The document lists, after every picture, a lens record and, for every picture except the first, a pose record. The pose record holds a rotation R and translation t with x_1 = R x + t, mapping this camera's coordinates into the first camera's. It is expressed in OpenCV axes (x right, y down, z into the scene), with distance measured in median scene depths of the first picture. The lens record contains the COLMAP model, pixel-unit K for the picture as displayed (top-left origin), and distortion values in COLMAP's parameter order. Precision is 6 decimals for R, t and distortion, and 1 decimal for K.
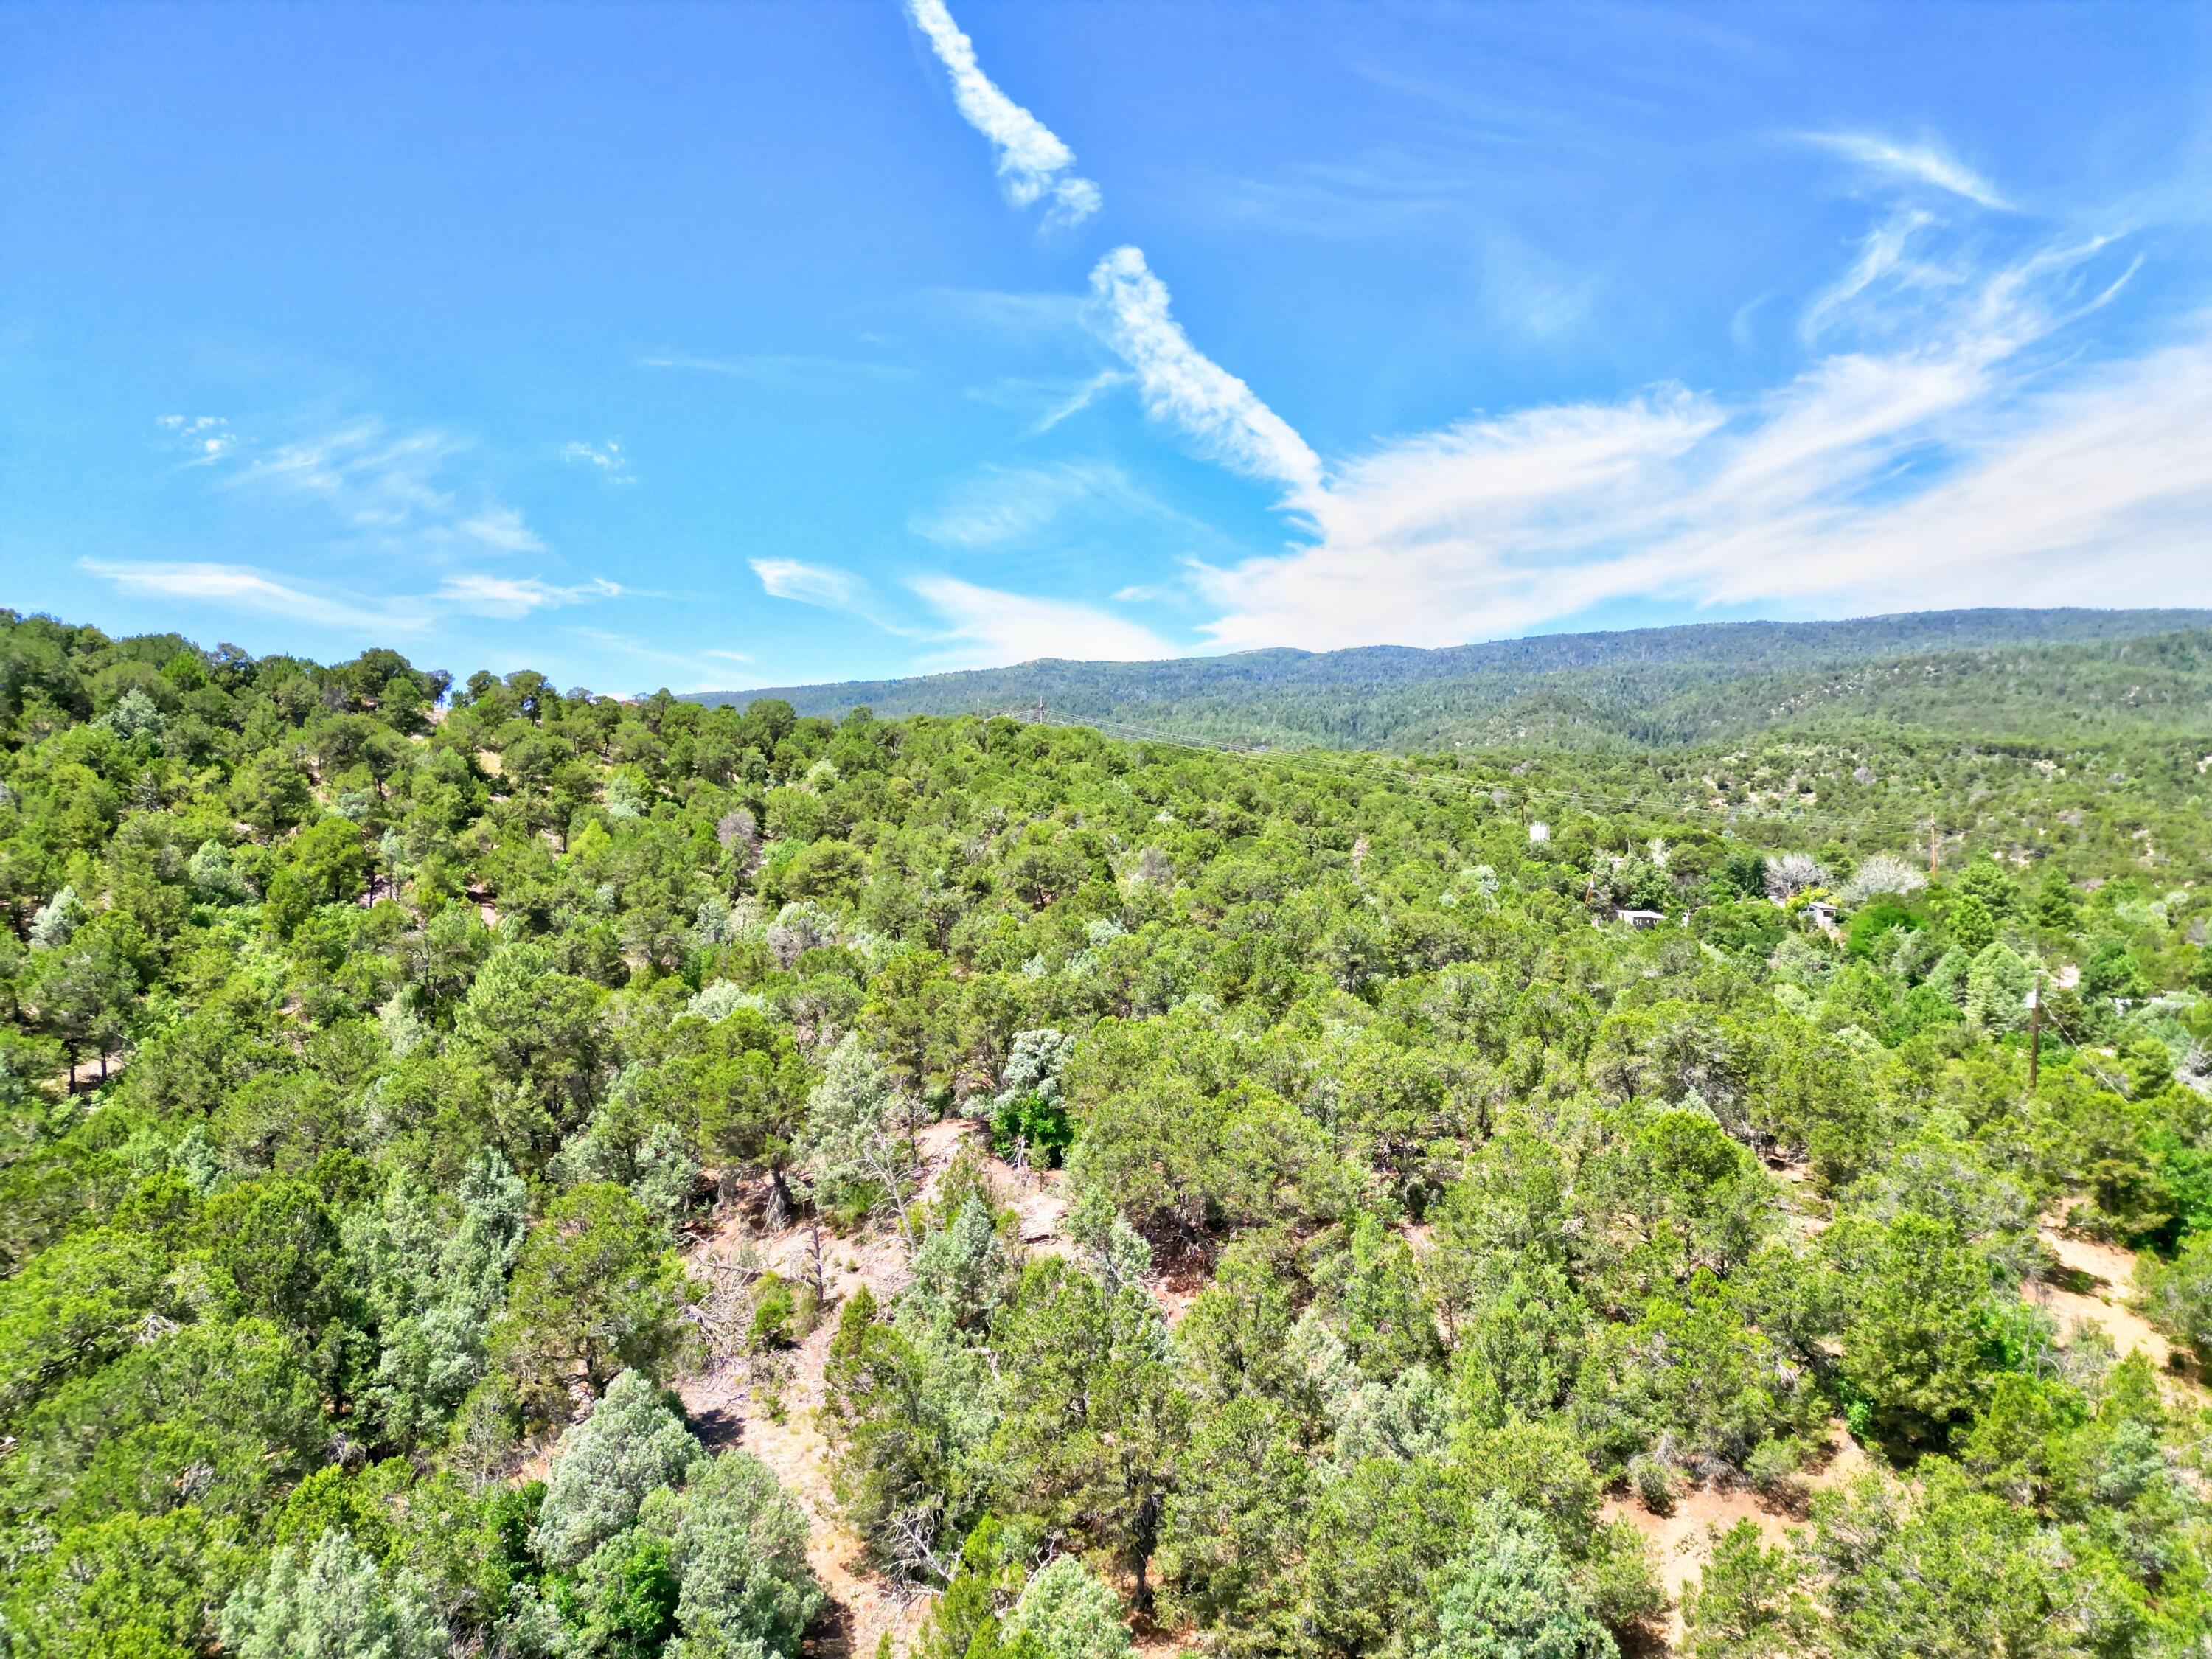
lens RADIAL K [[1407.6, 0, 1125.2], [0, 1407.6, 899.7], [0, 0, 1]] dist [0.112752, -0.142076]
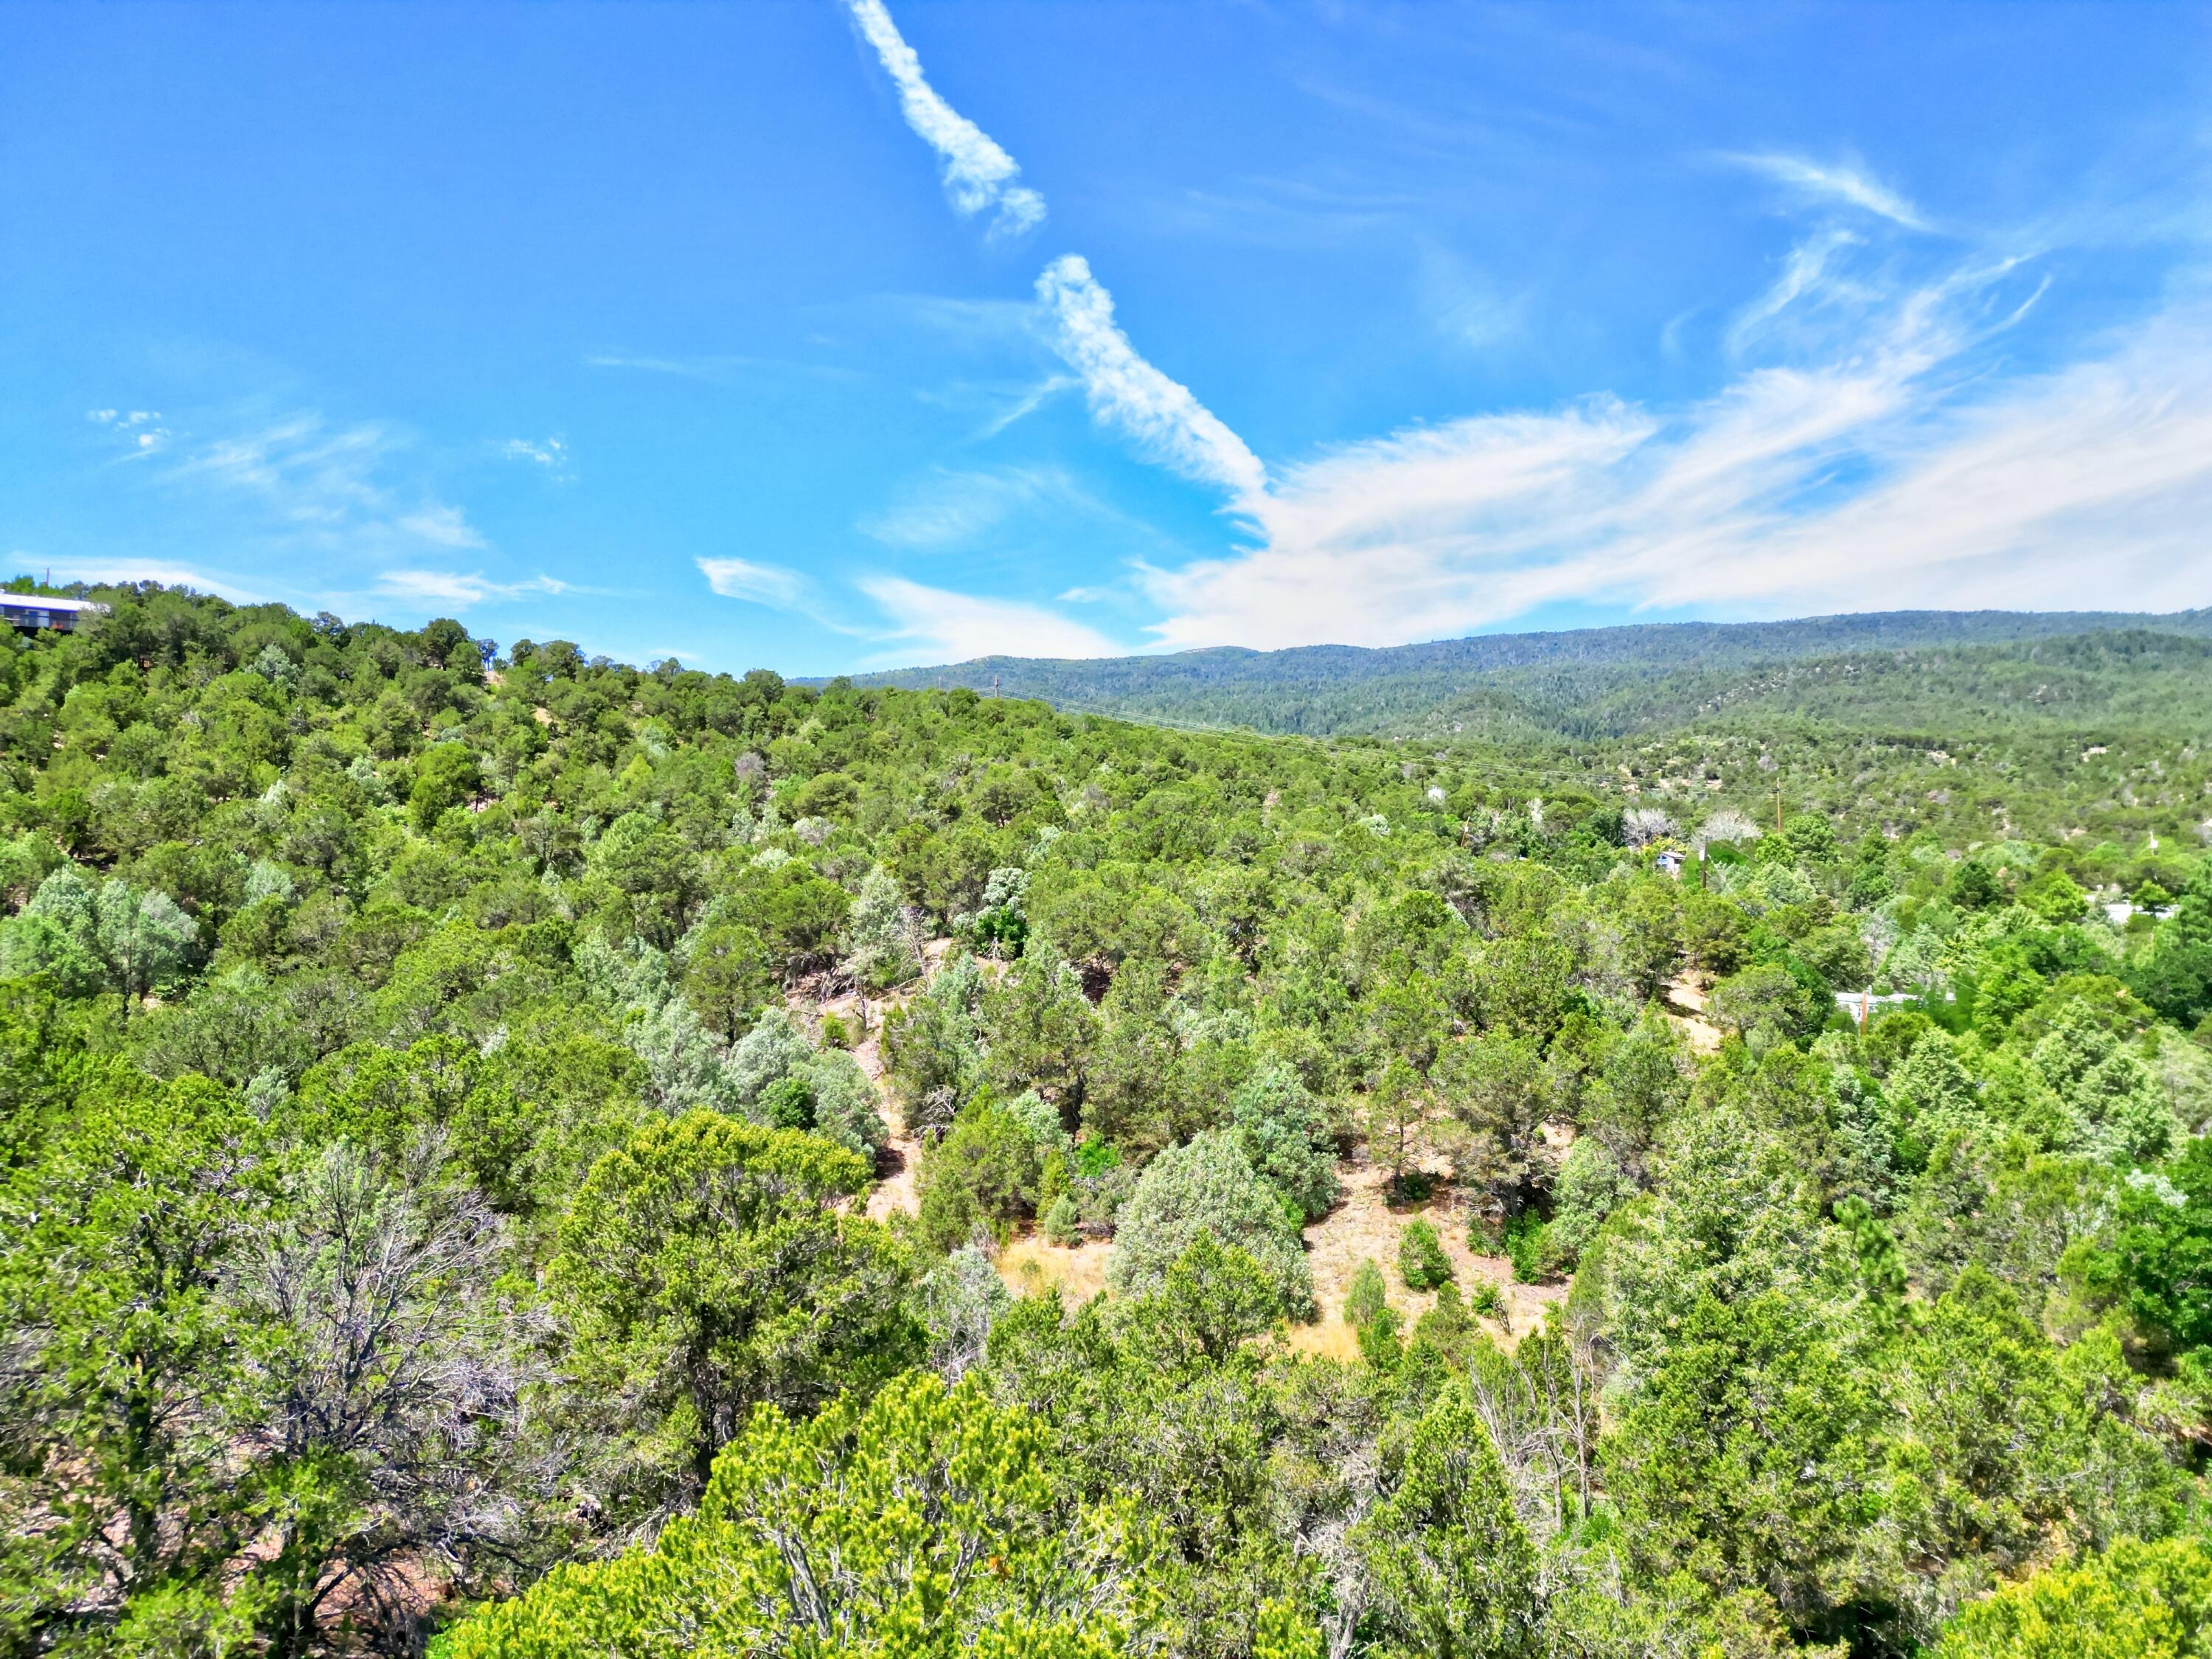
lens RADIAL K [[1426.0, 0, 1135.1], [0, 1426.0, 830.3], [0, 0, 1]] dist [0.144037, -0.221499]
pose [[0.999110, -0.001123, 0.042163, 0.004442], [0.003207, 0.998775, -0.049382, 0.071276], [-0.042056, 0.049473, 0.997890, -0.259300]]
